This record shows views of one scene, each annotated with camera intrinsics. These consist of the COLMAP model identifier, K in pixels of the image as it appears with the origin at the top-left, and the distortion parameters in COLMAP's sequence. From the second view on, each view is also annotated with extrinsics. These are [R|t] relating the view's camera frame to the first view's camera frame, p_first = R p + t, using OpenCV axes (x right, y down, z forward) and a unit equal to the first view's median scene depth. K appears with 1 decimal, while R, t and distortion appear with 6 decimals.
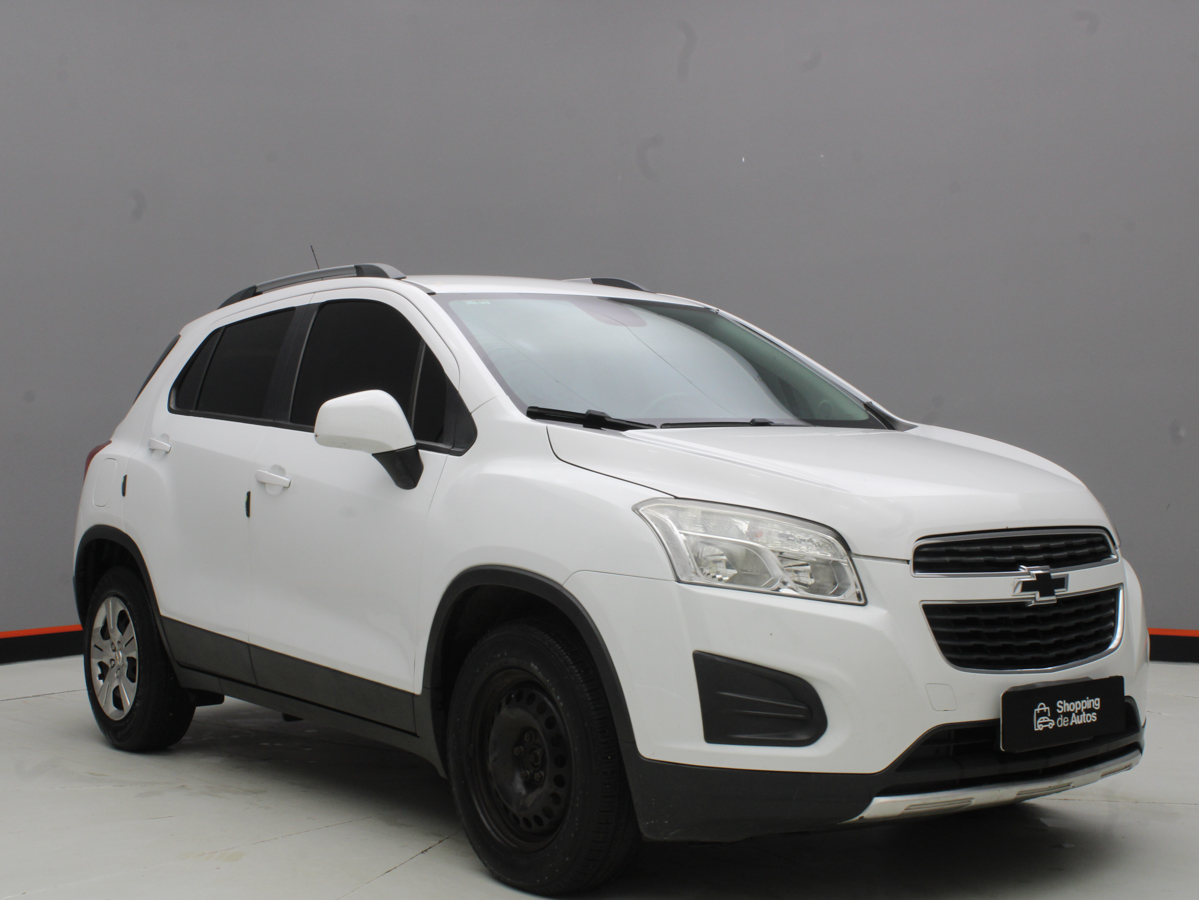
lens RADIAL K [[1744.5, 0, 599.5], [0, 1744.5, 450.0], [0, 0, 1]] dist [-0.056528, -0.004670]
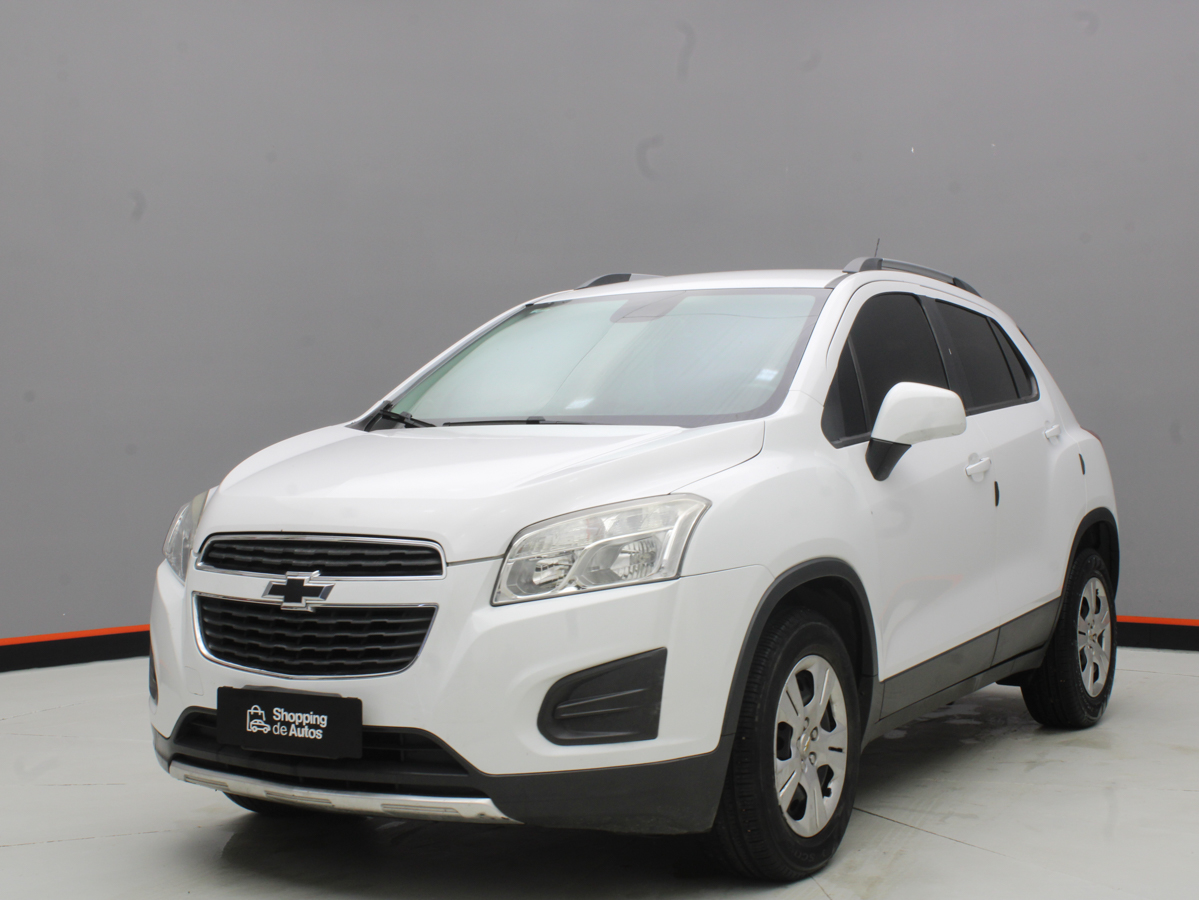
lens RADIAL K [[1758.0, 0, 599.5], [0, 1758.0, 450.0], [0, 0, 1]] dist [-0.060655, 0.016968]
pose [[0.374666, 0.009482, -0.927111, 1.252606], [0.007693, 0.999881, 0.013336, -0.014346], [0.927128, -0.012129, 0.374548, 0.794354]]
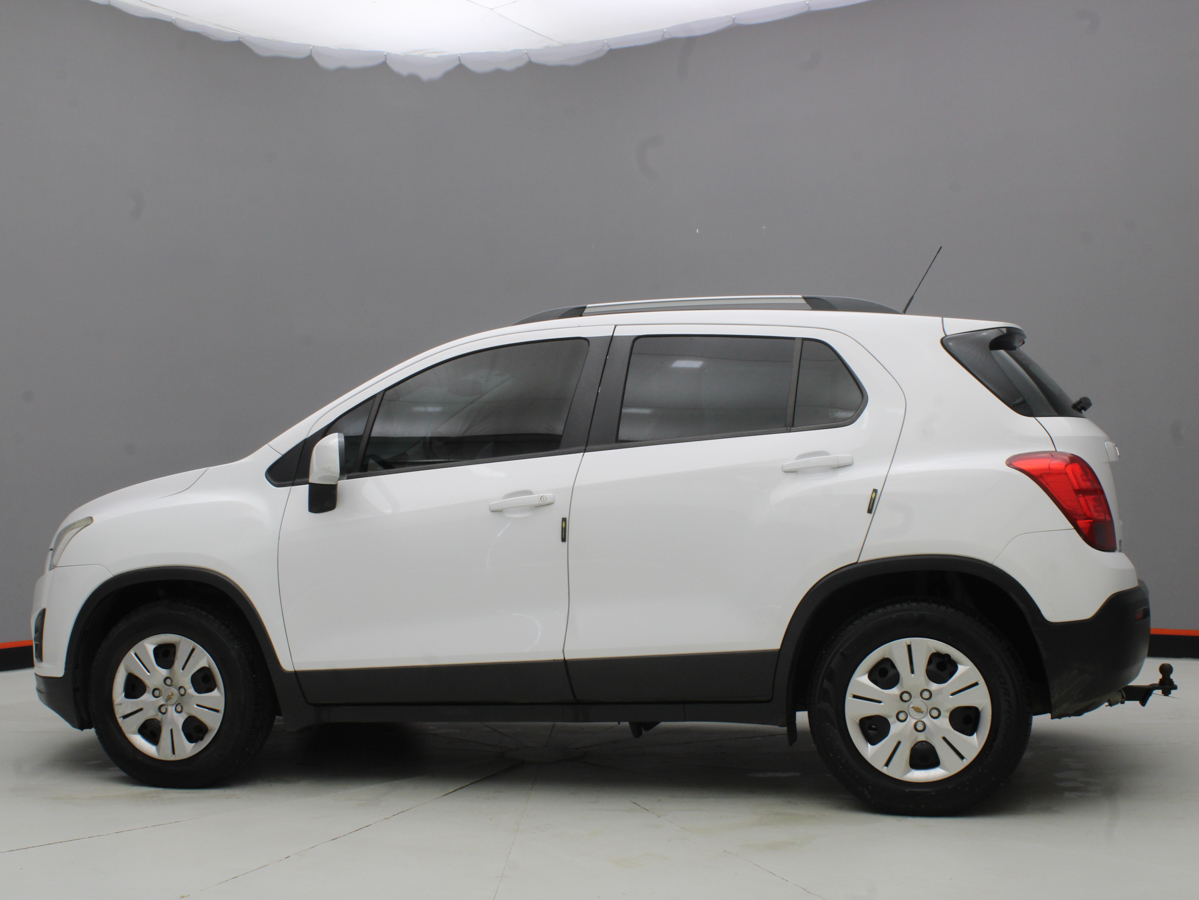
lens RADIAL K [[1542.2, 0, 599.5], [0, 1542.2, 450.0], [0, 0, 1]] dist [-0.103113, 0.055502]
pose [[-0.781616, 0.012288, -0.623639, 0.838539], [0.027002, 0.999535, -0.014148, -0.004598], [0.623175, -0.027898, -0.781585, 2.610367]]
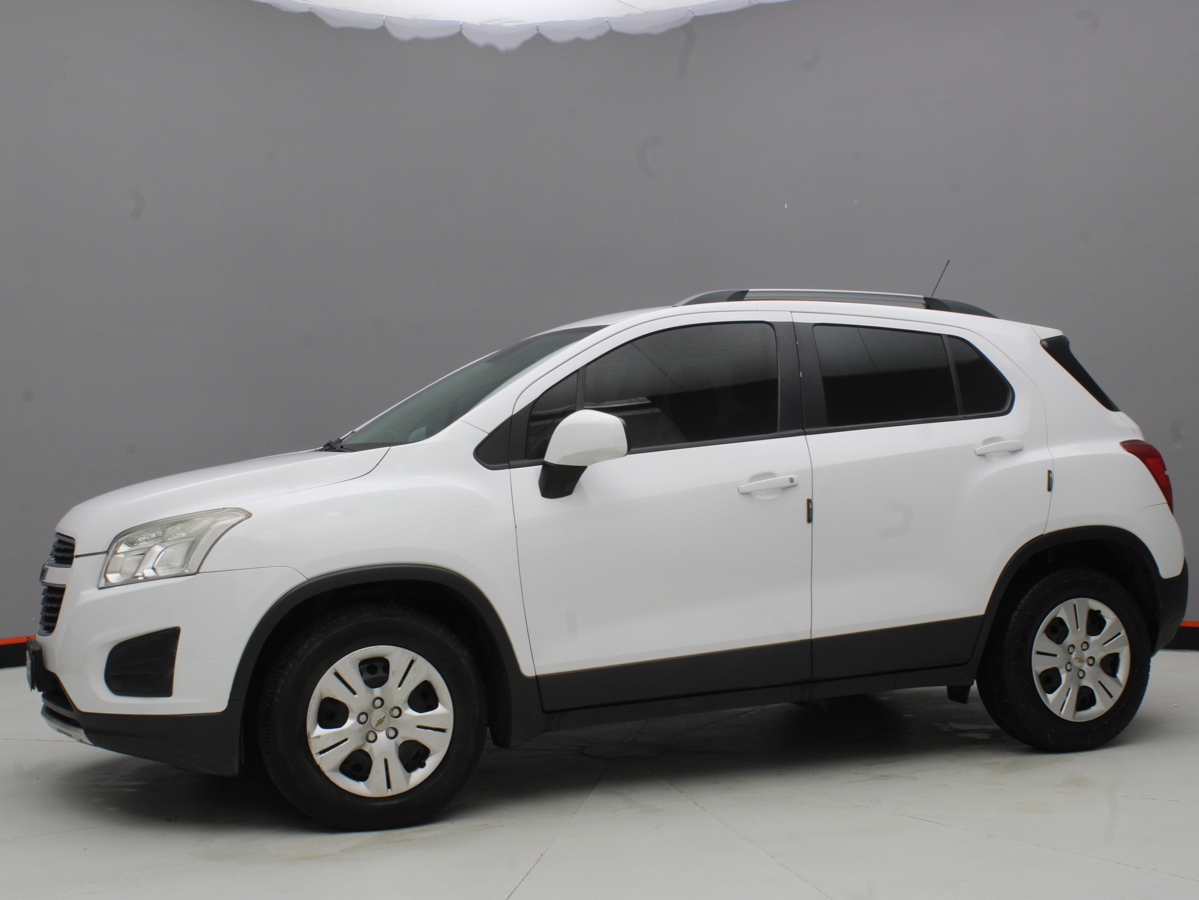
lens RADIAL K [[1542.2, 0, 599.5], [0, 1542.2, 450.0], [0, 0, 1]] dist [-0.103113, 0.055502]
pose [[-0.245004, 0.005261, -0.969508, 1.350865], [0.020225, 0.999795, 0.000314, -0.012497], [0.969311, -0.019531, -0.245060, 1.753338]]
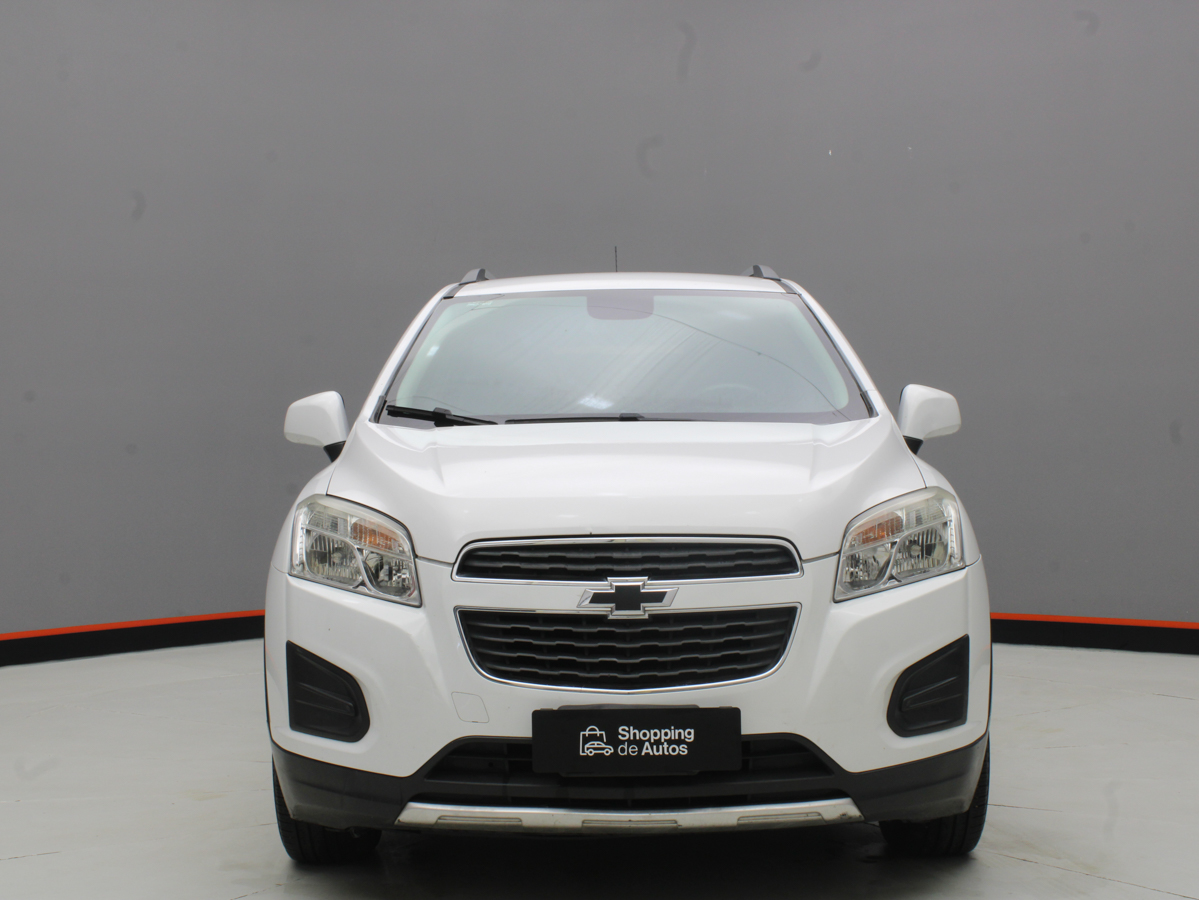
lens RADIAL K [[1744.5, 0, 599.5], [0, 1744.5, 450.0], [0, 0, 1]] dist [-0.056528, -0.004670]
pose [[0.793273, 0.001892, -0.608864, 0.804879], [0.005881, 0.999925, 0.010770, -0.009604], [0.608838, -0.012125, 0.793202, 0.271465]]
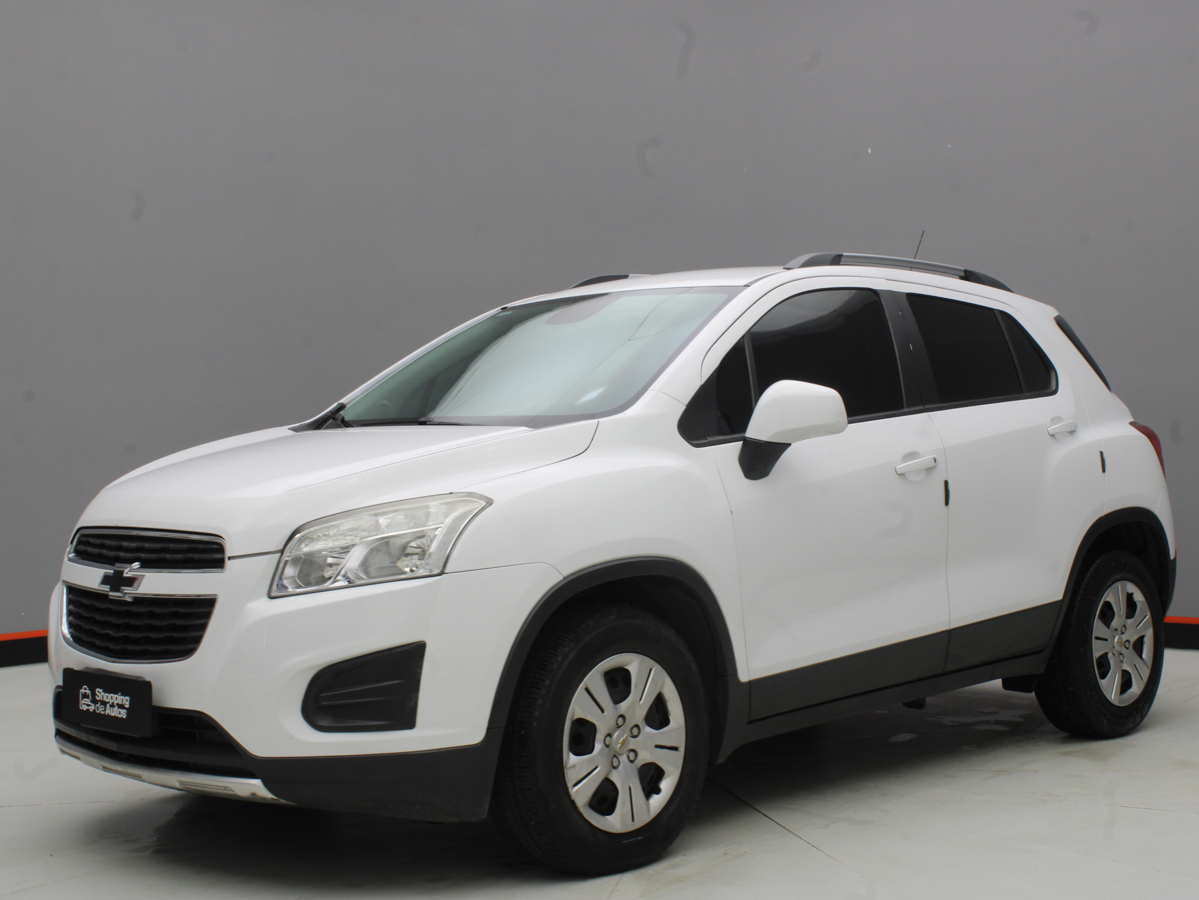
lens RADIAL K [[1744.5, 0, 599.5], [0, 1744.5, 450.0], [0, 0, 1]] dist [-0.056528, -0.004670]
pose [[0.151357, 0.011023, -0.988418, 1.366758], [0.013820, 0.999816, 0.013267, -0.013229], [0.988383, -0.015668, 0.151176, 1.141443]]
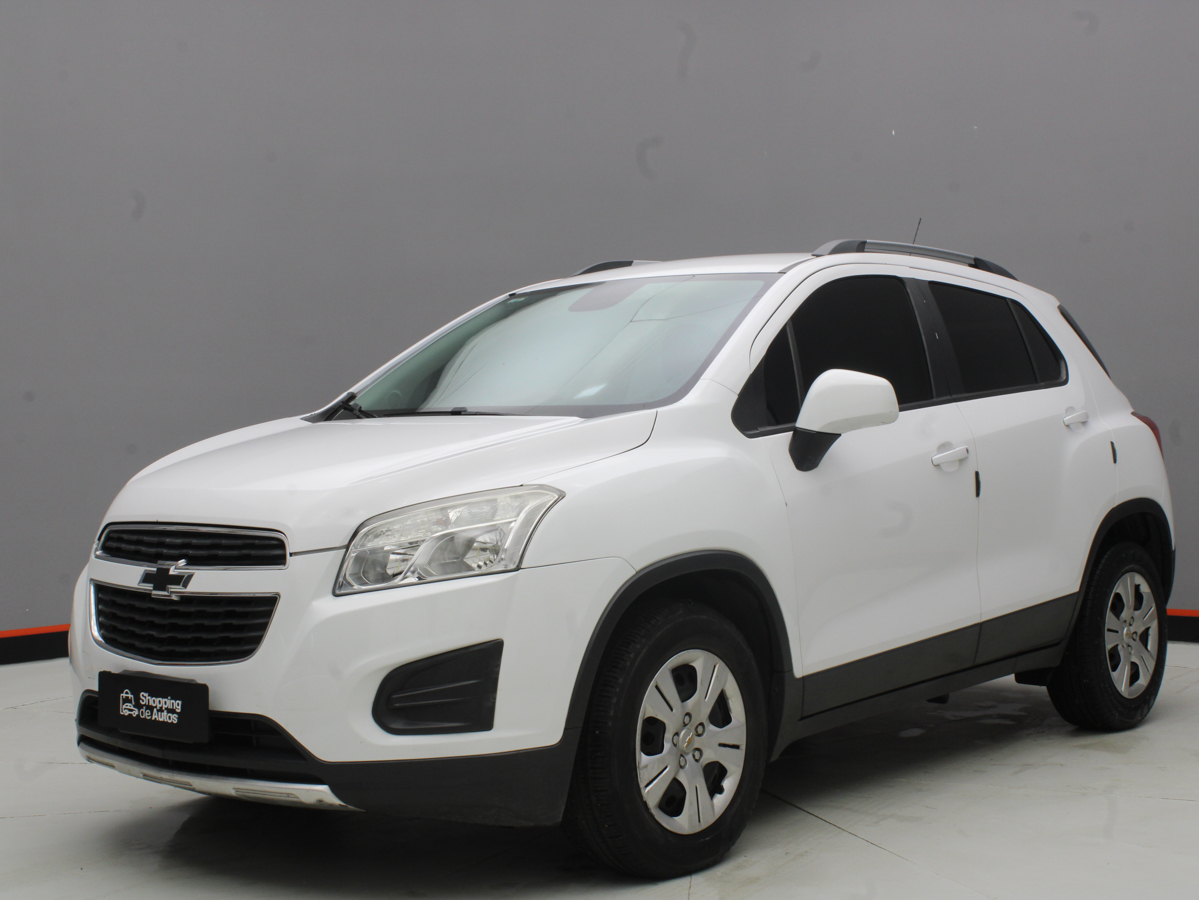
lens RADIAL K [[1789.6, 0, 599.5], [0, 1789.6, 450.0], [0, 0, 1]] dist [-0.056492, 0.009059]
pose [[0.224046, 0.015170, -0.974460, 1.338672], [0.014050, 0.999725, 0.018793, -0.014039], [0.974477, -0.017901, 0.223771, 1.024924]]
